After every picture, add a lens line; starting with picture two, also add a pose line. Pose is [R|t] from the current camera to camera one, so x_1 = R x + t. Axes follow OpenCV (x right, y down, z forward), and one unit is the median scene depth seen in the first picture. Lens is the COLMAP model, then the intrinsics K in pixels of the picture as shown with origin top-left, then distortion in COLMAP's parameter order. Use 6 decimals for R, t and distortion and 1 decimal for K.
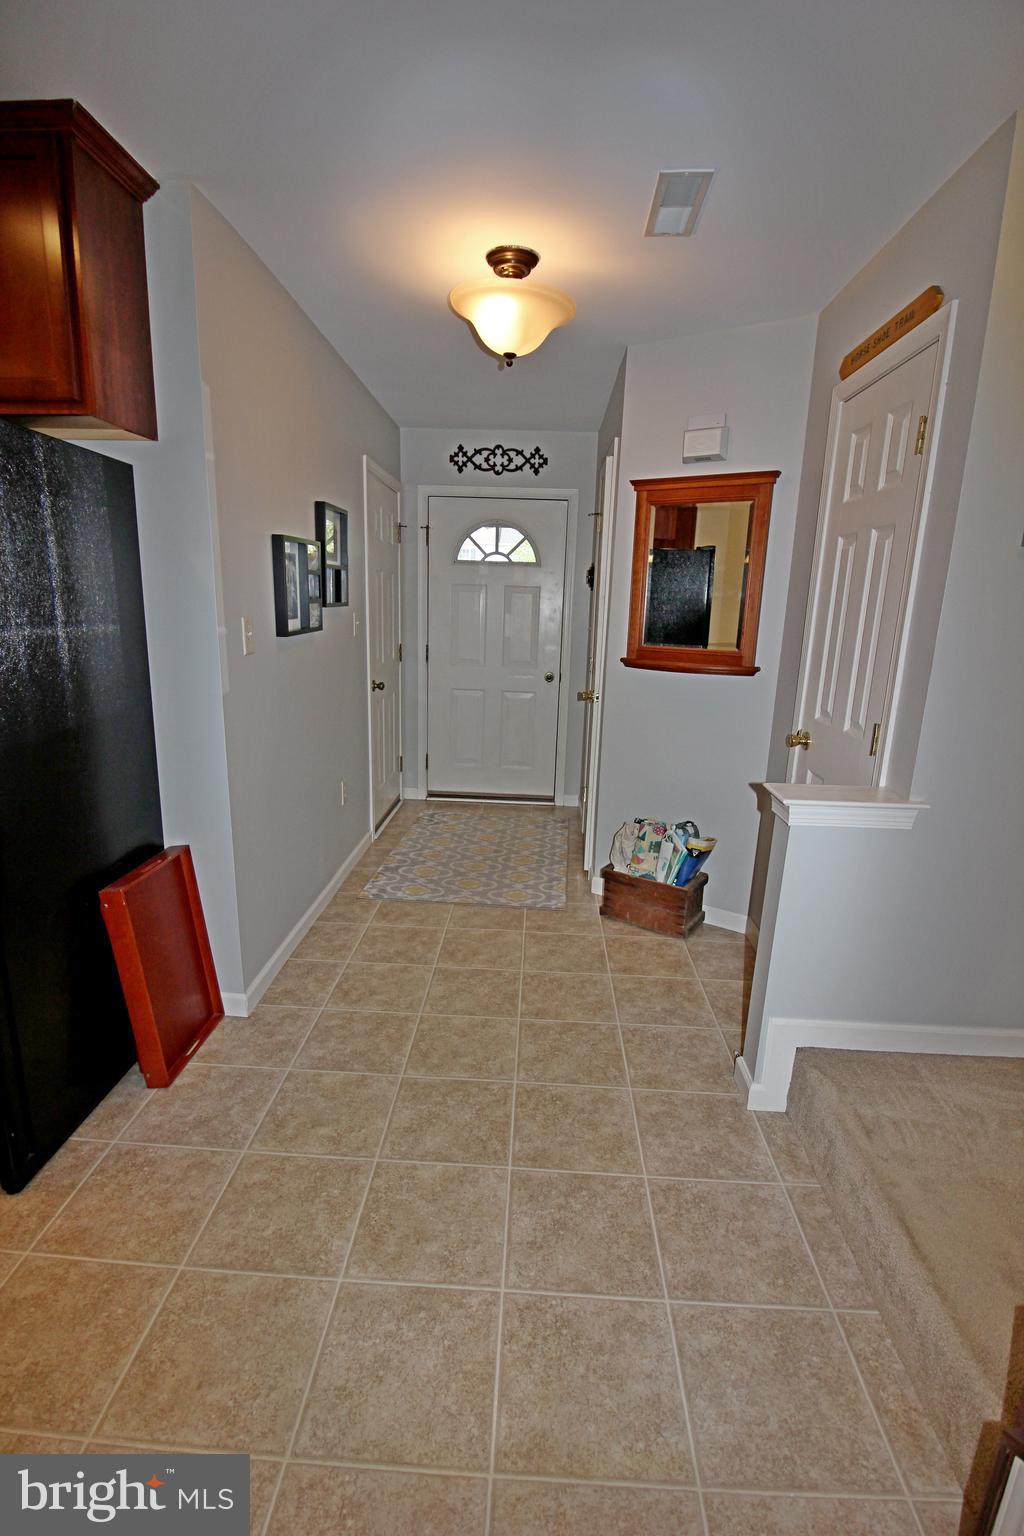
lens RADIAL K [[708.9, 0, 512.0], [0, 708.9, 768.0], [0, 0, 1]] dist [-0.000065, -0.000036]
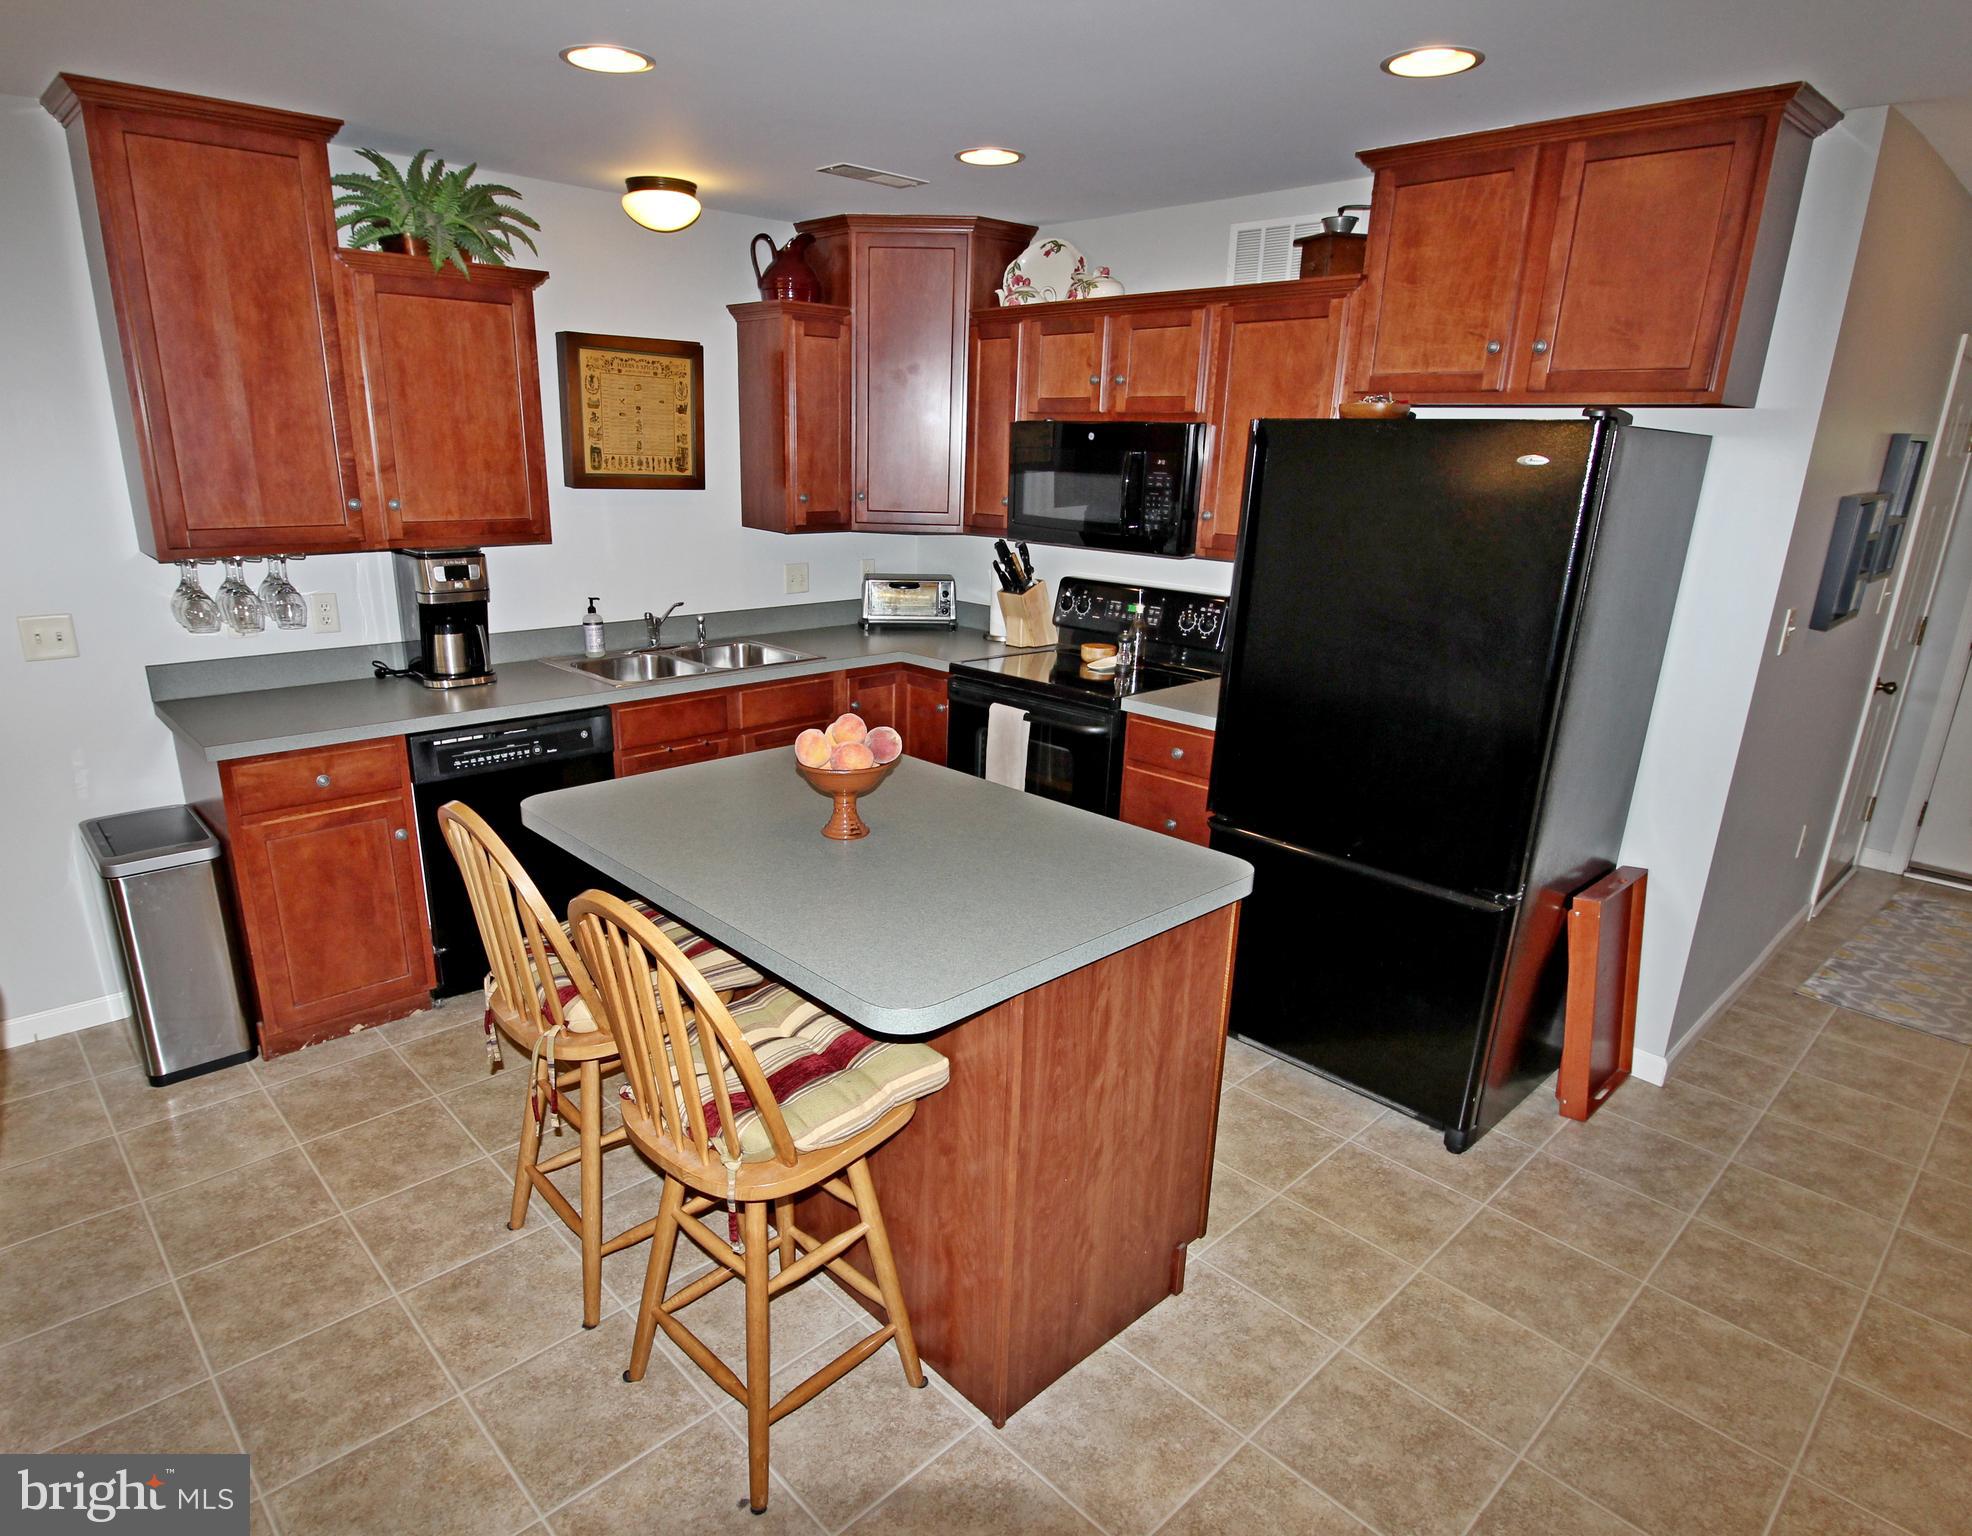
lens RADIAL K [[1135.7, 0, 920.7], [0, 1135.7, 809.0], [0, 0, 1]] dist [0.002485, -0.019710]
pose [[0.704424, 0.206485, -0.679081, -0.099391], [-0.161869, 0.978272, 0.129549, 0.001543], [0.691076, 0.018665, 0.722541, -0.371607]]
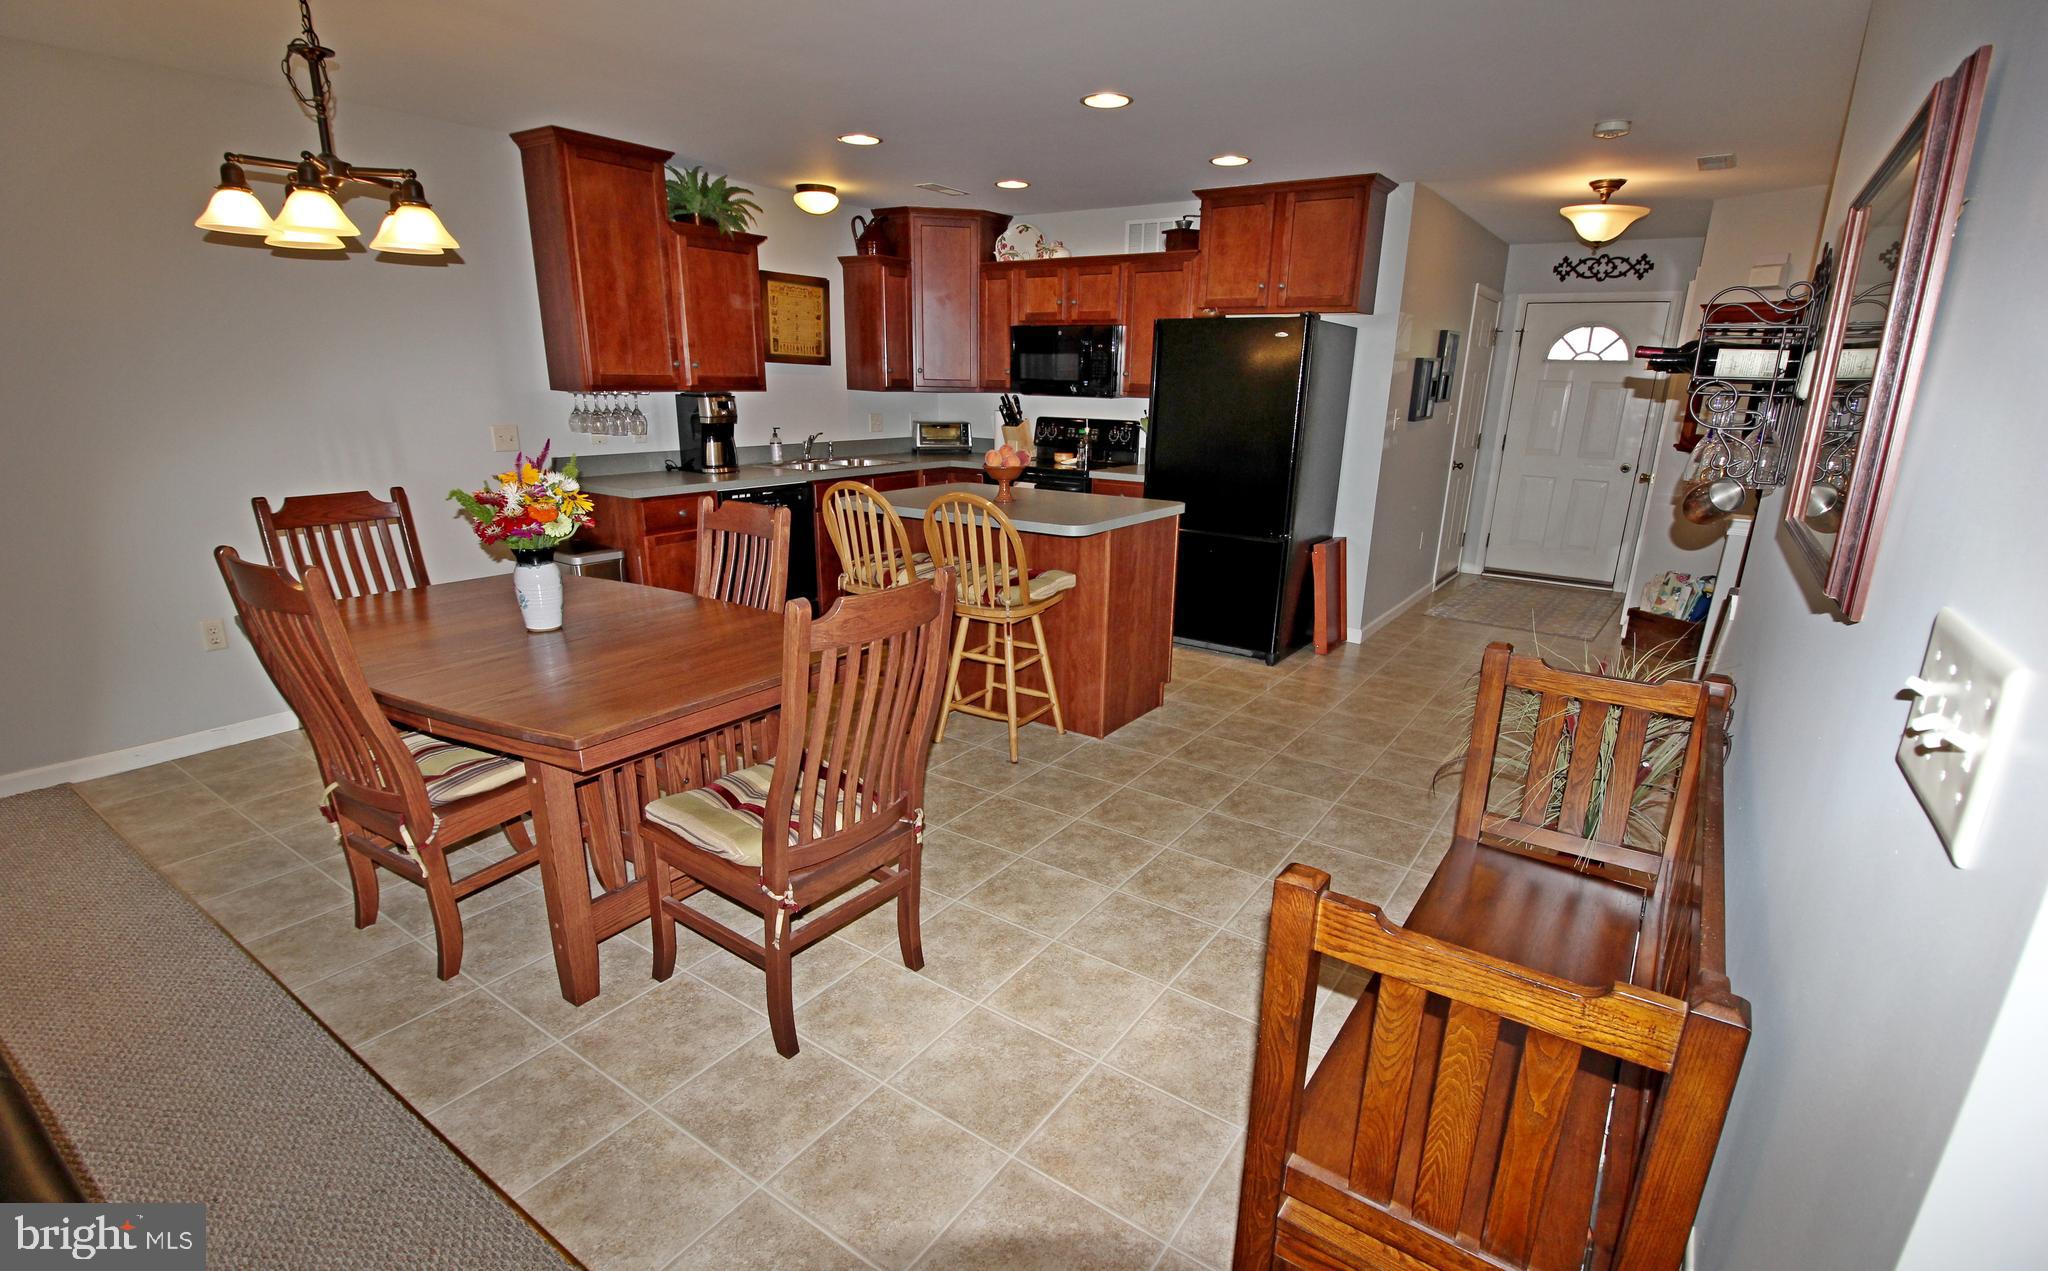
lens RADIAL K [[953.0, 0, 1028.0], [0, 953.0, 673.8], [0, 0, 1]] dist [-0.012867, -0.000880]
pose [[0.845511, 0.148561, -0.512875, 0.090783], [-0.116535, 0.988702, 0.094274, 0.195564], [0.521086, -0.019942, 0.853271, -0.912264]]
